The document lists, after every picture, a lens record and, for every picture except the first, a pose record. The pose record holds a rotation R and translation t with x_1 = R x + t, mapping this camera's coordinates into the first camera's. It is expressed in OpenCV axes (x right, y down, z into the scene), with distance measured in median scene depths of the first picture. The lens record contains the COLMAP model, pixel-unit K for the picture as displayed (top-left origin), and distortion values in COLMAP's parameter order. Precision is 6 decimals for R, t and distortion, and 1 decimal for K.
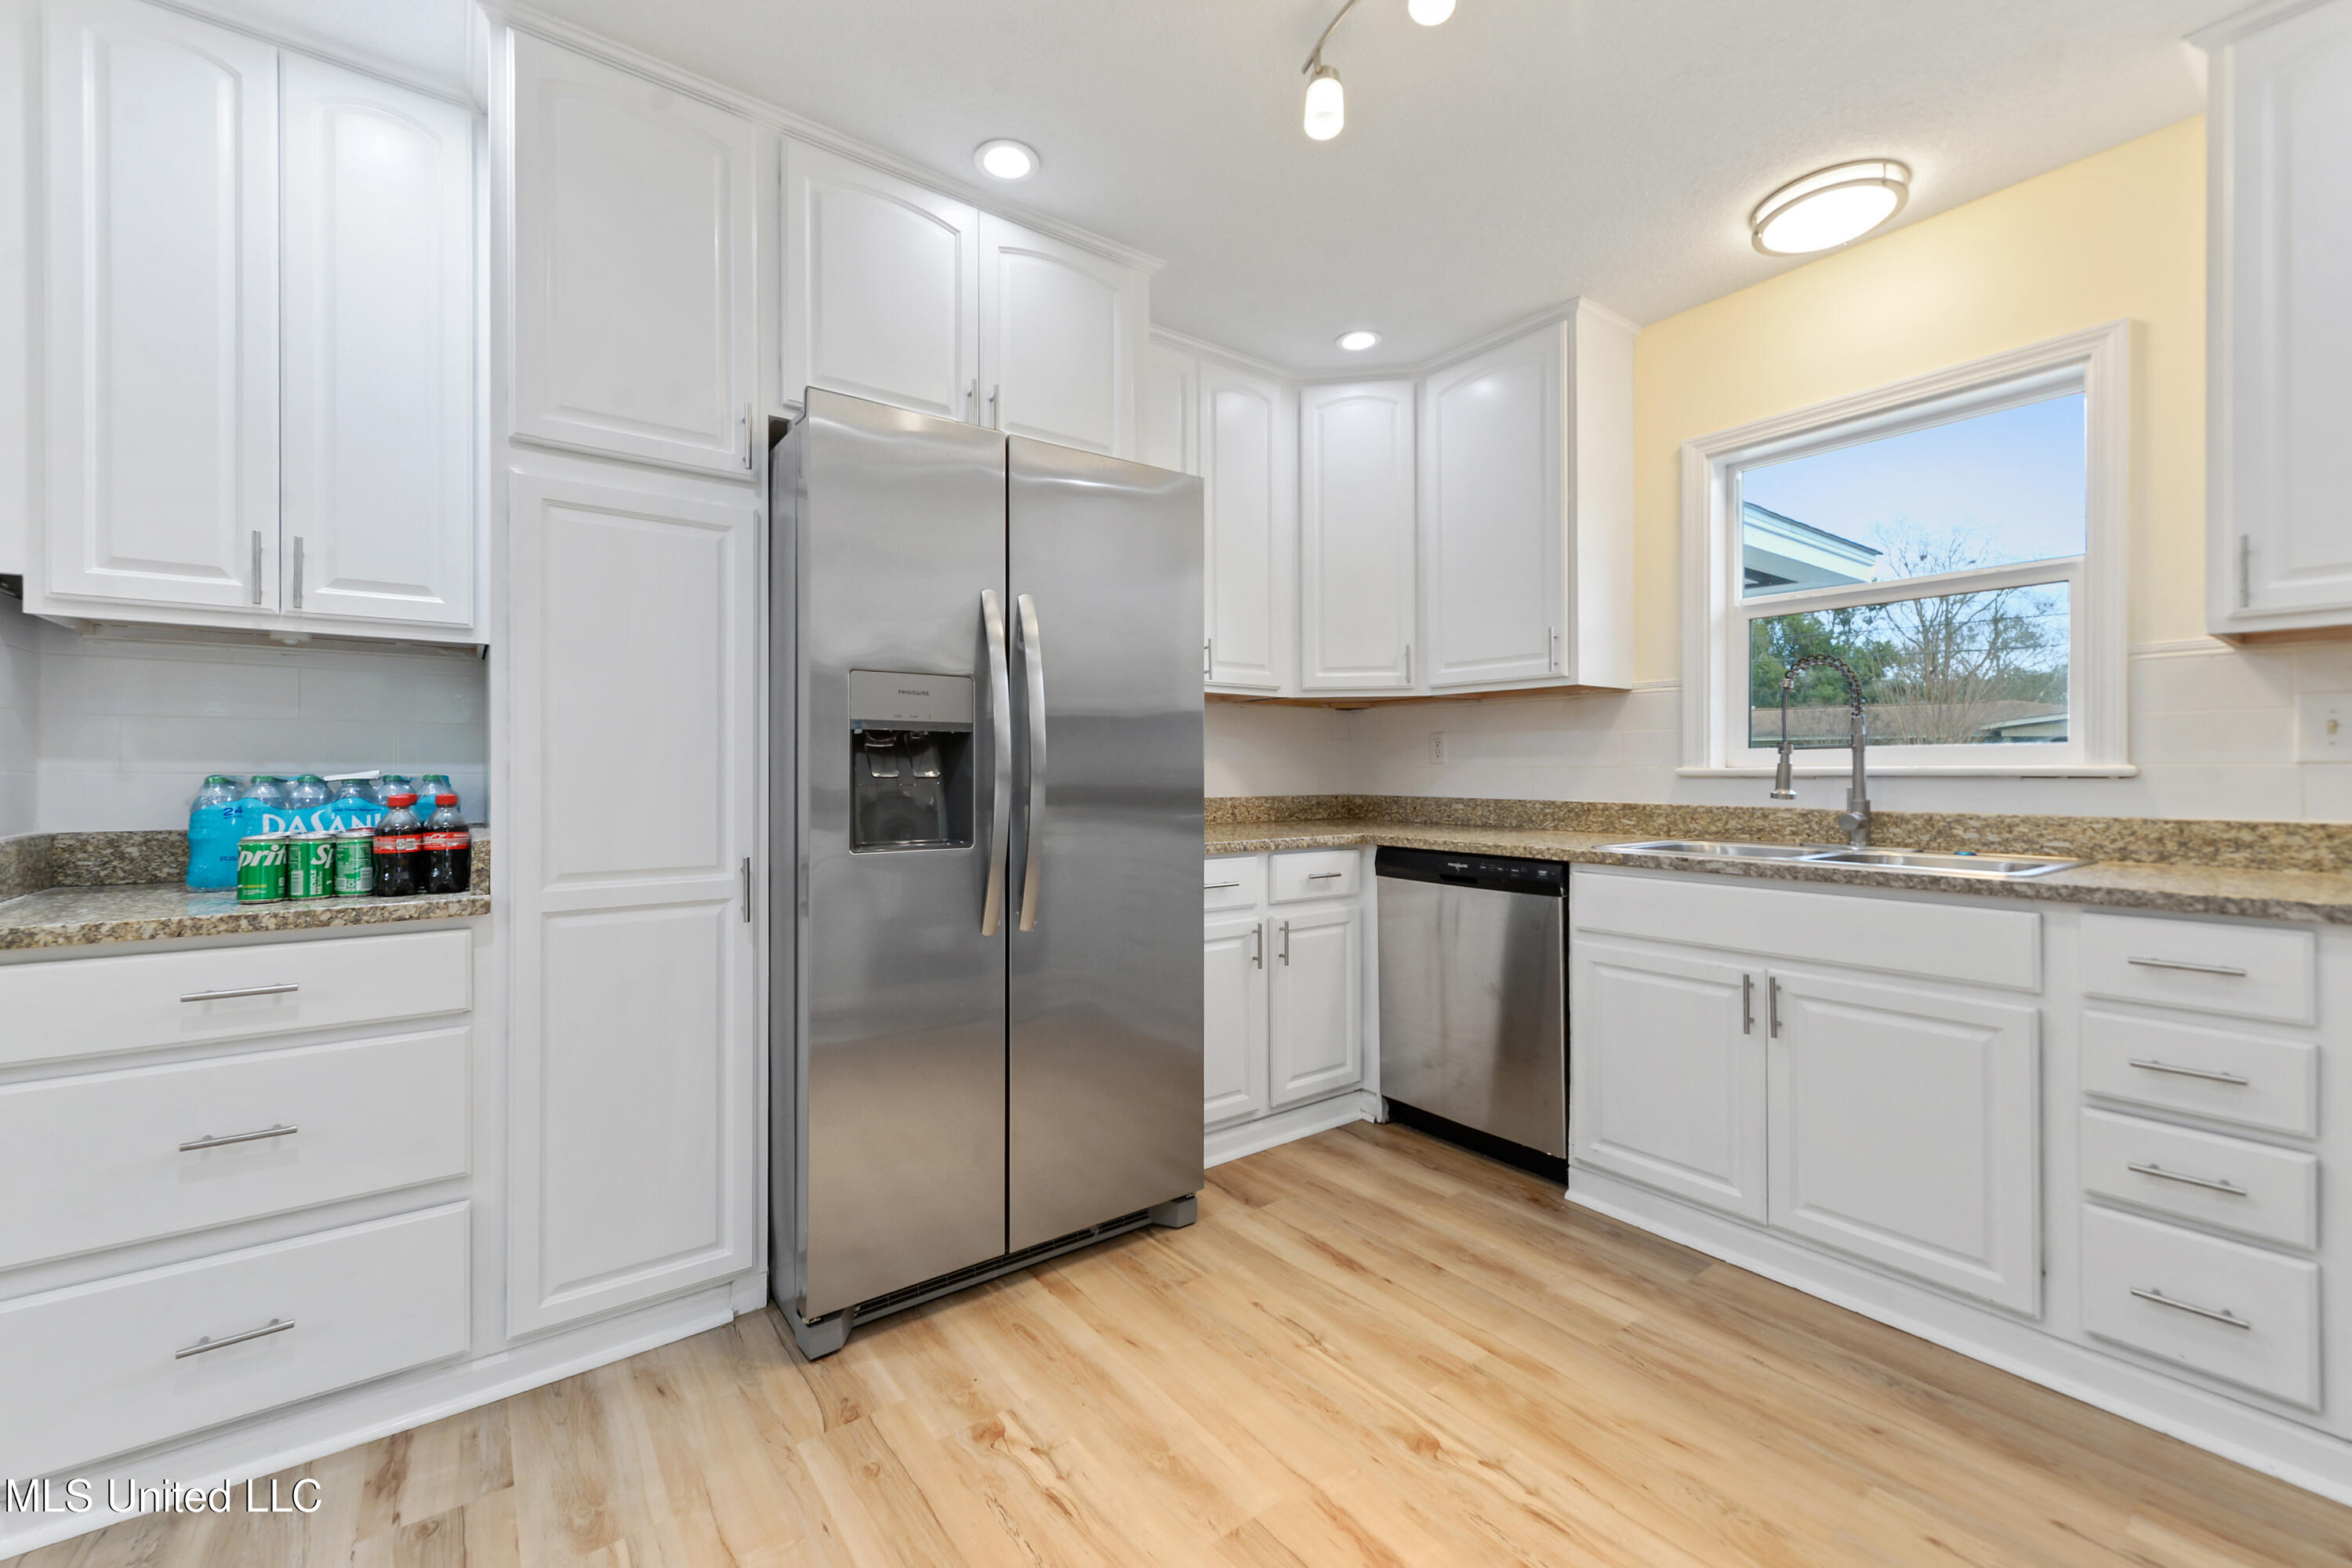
lens RADIAL K [[957.5, 0, 1147.5], [0, 957.5, 777.1], [0, 0, 1]] dist [0.004561, -0.001579]
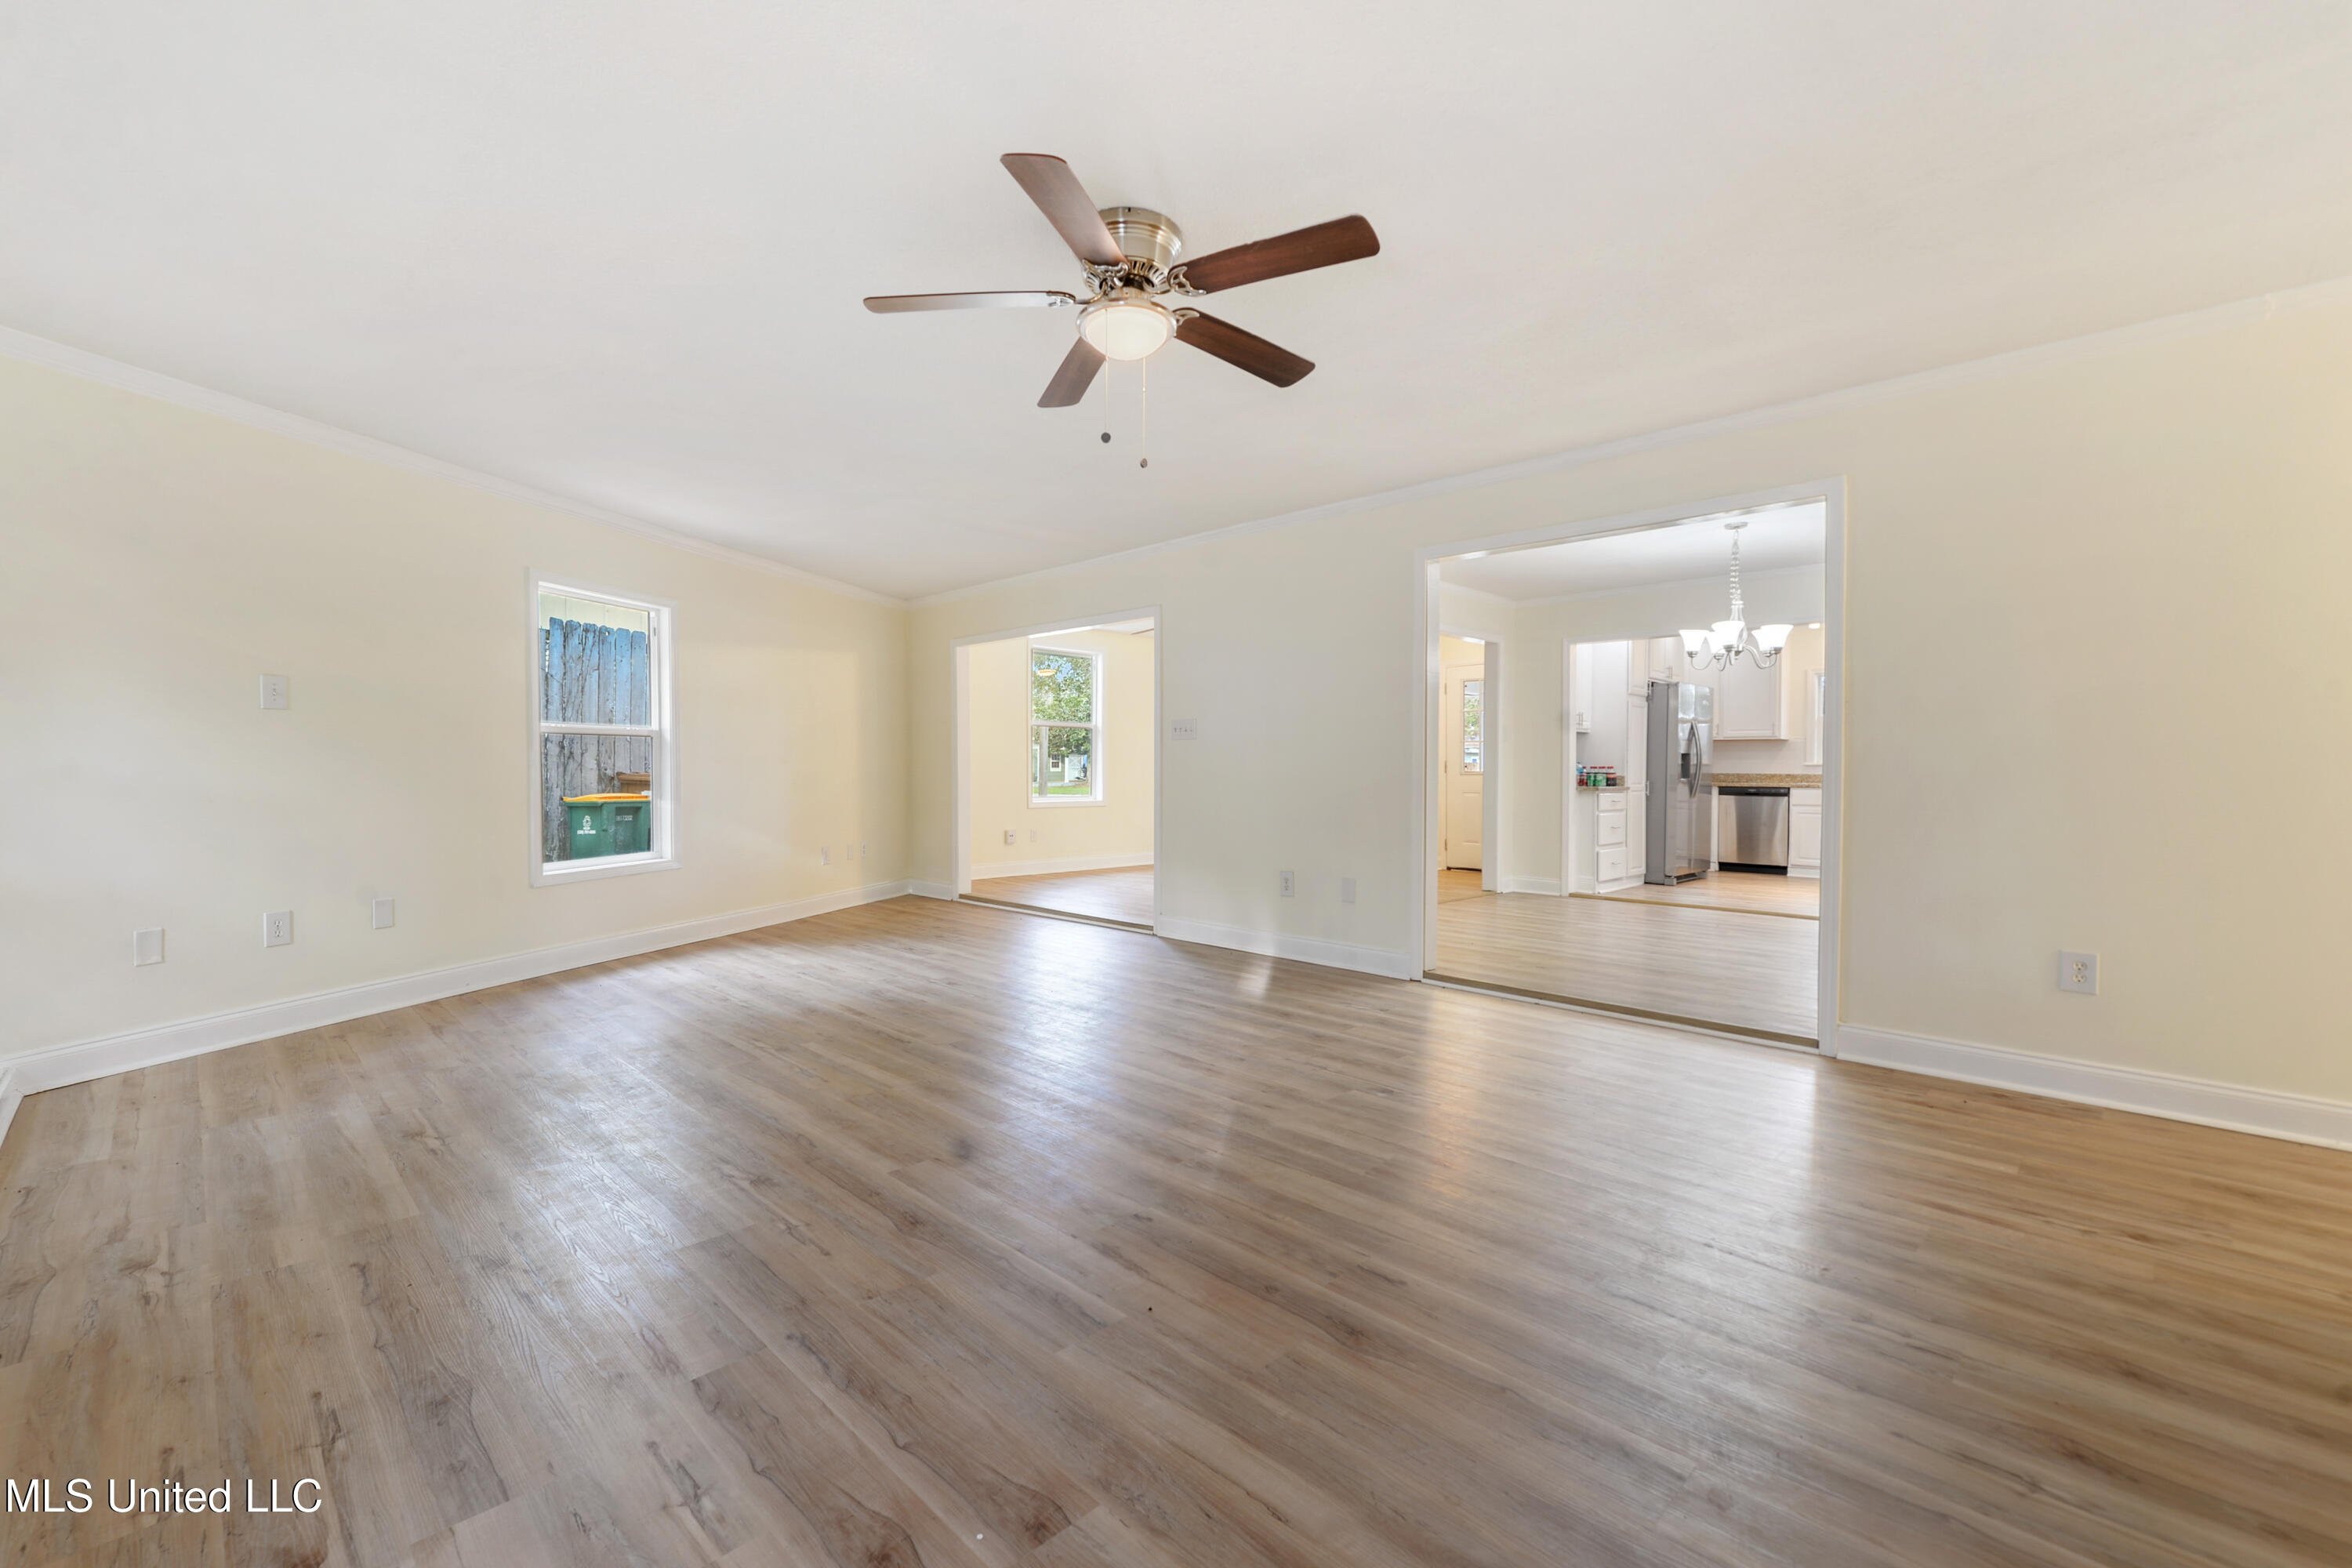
lens RADIAL K [[974.2, 0, 1177.1], [0, 974.2, 778.4], [0, 0, 1]] dist [0.004521, -0.003075]
pose [[0.987007, 0.006067, 0.160560, -3.029722], [-0.006736, 0.999971, 0.003623, 0.064088], [-0.160533, -0.004658, 0.987019, -2.854476]]
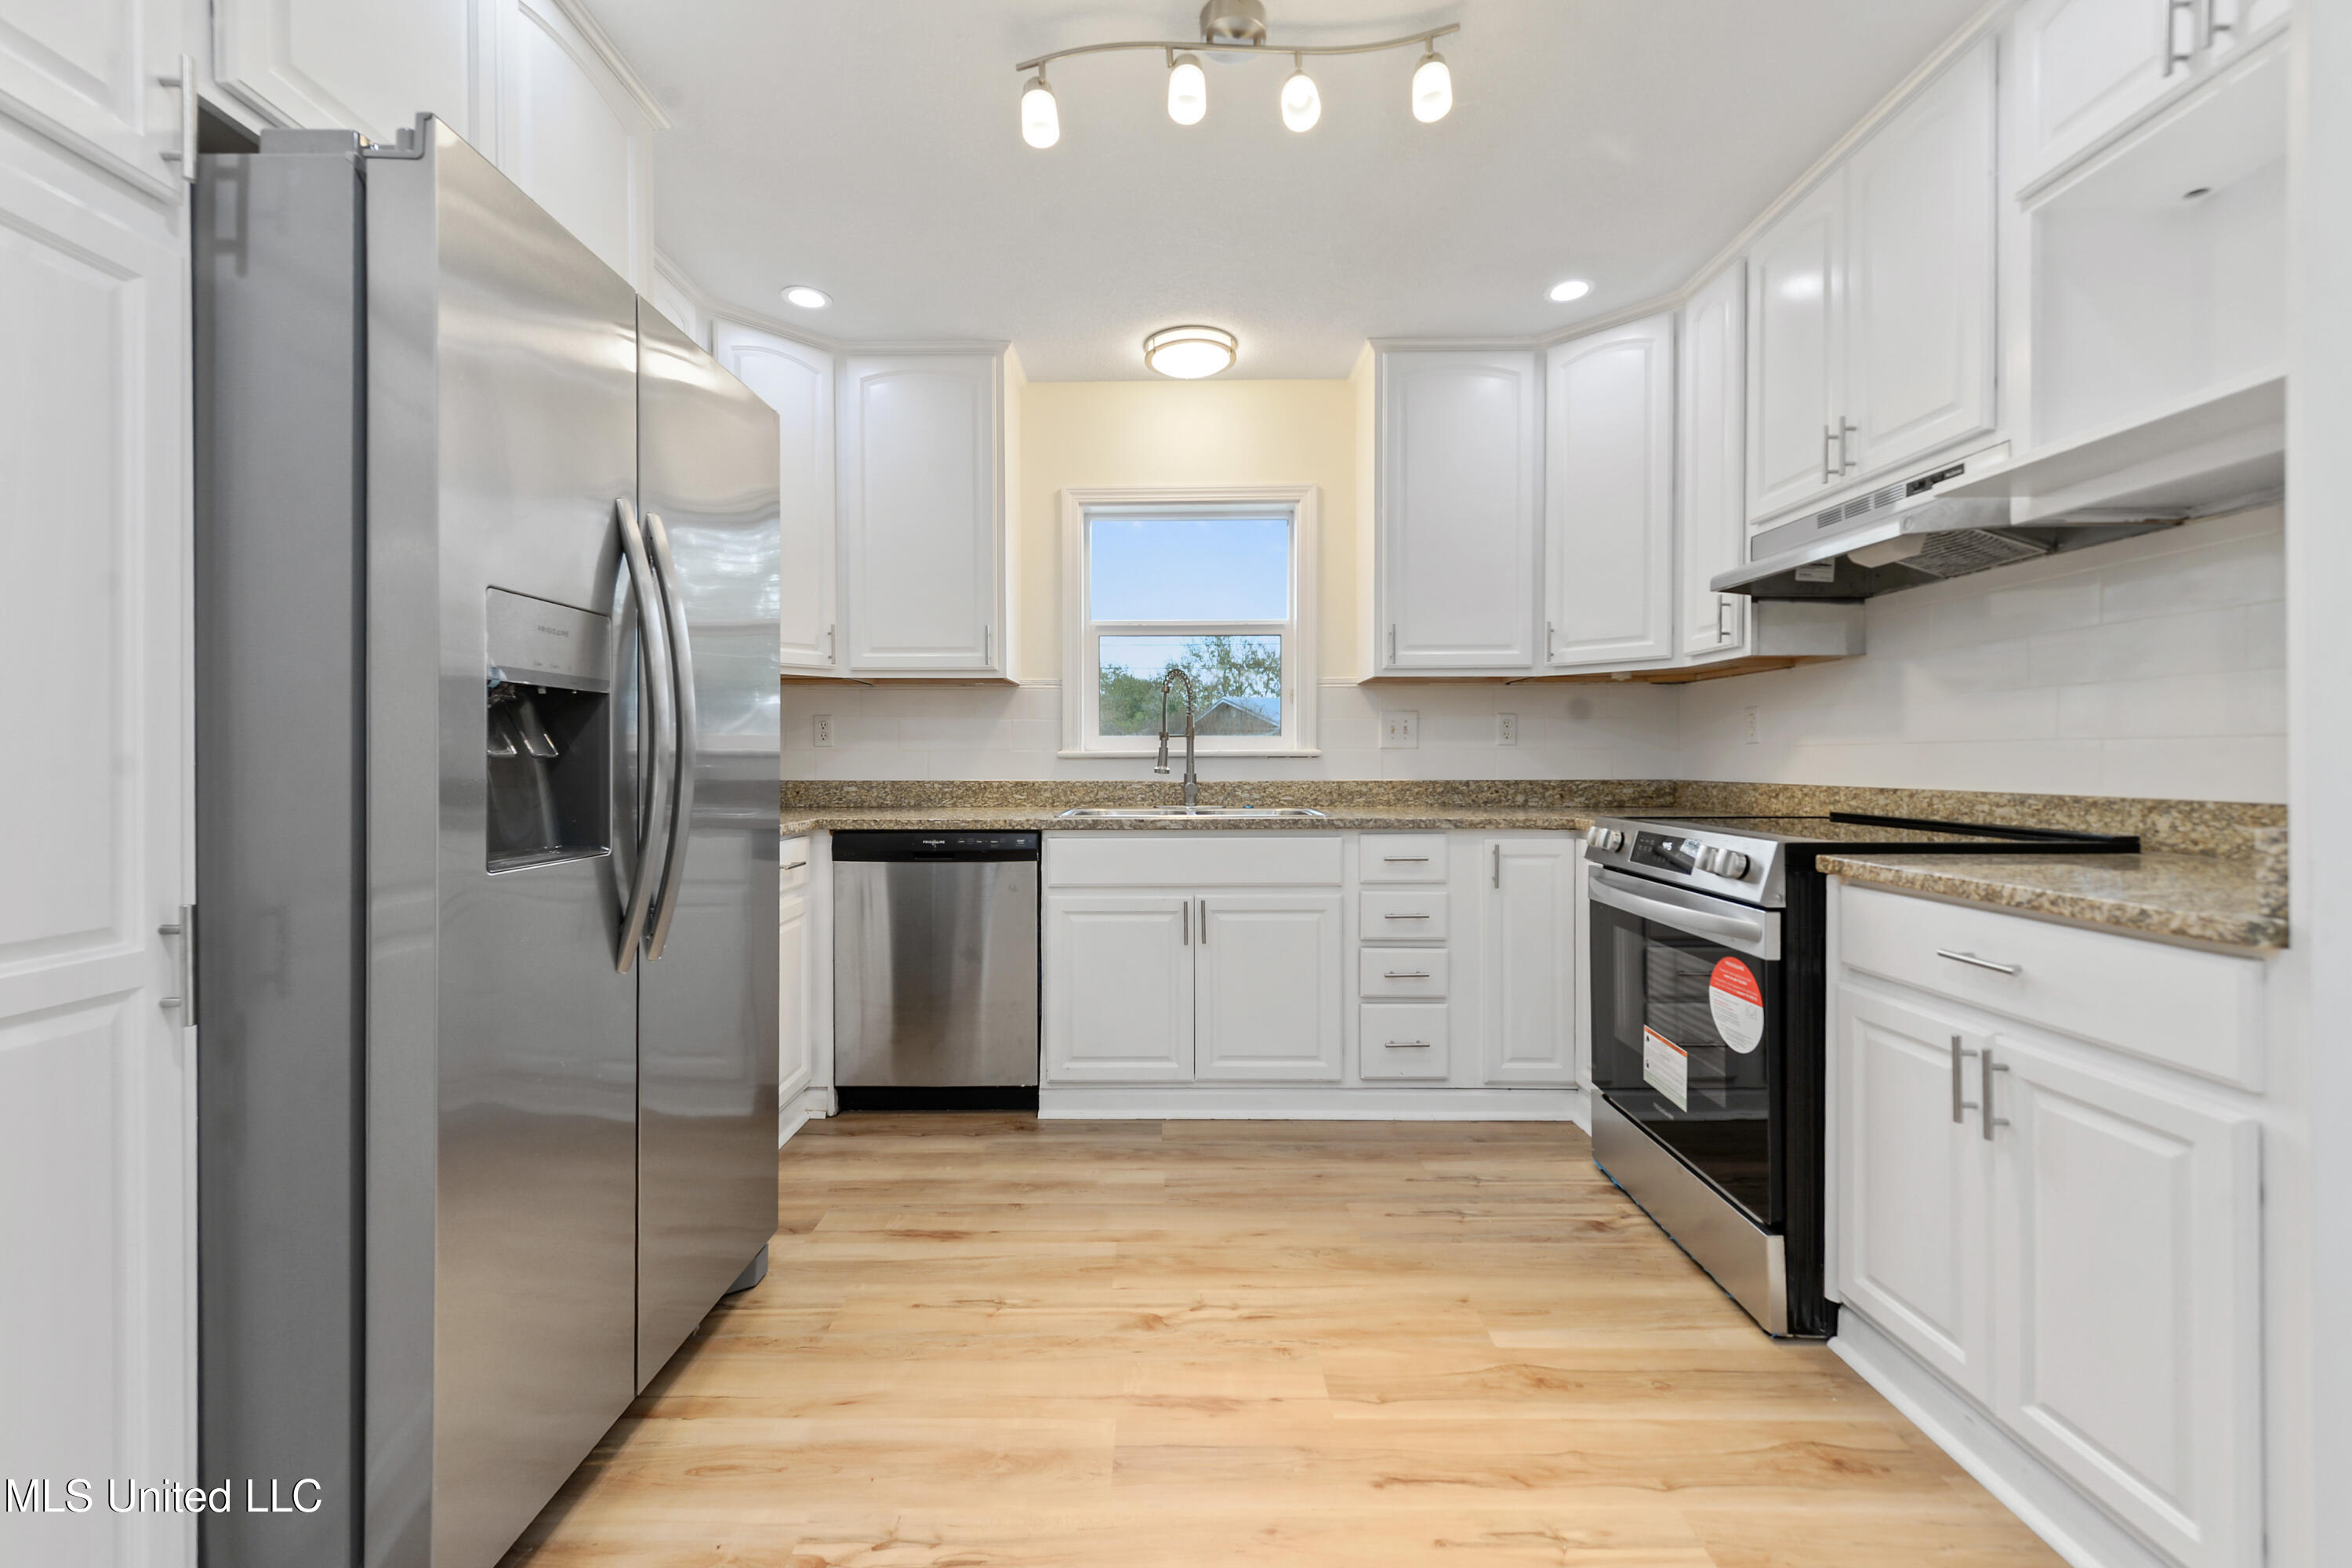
lens RADIAL K [[957.5, 0, 1162.7], [0, 957.5, 773.8], [0, 0, 1]] dist [0.004561, -0.001579]
pose [[0.589406, -0.015225, 0.807693, -0.486866], [0.008135, 0.999884, 0.012911, 0.006437], [-0.807796, -0.001039, 0.589461, 0.224689]]
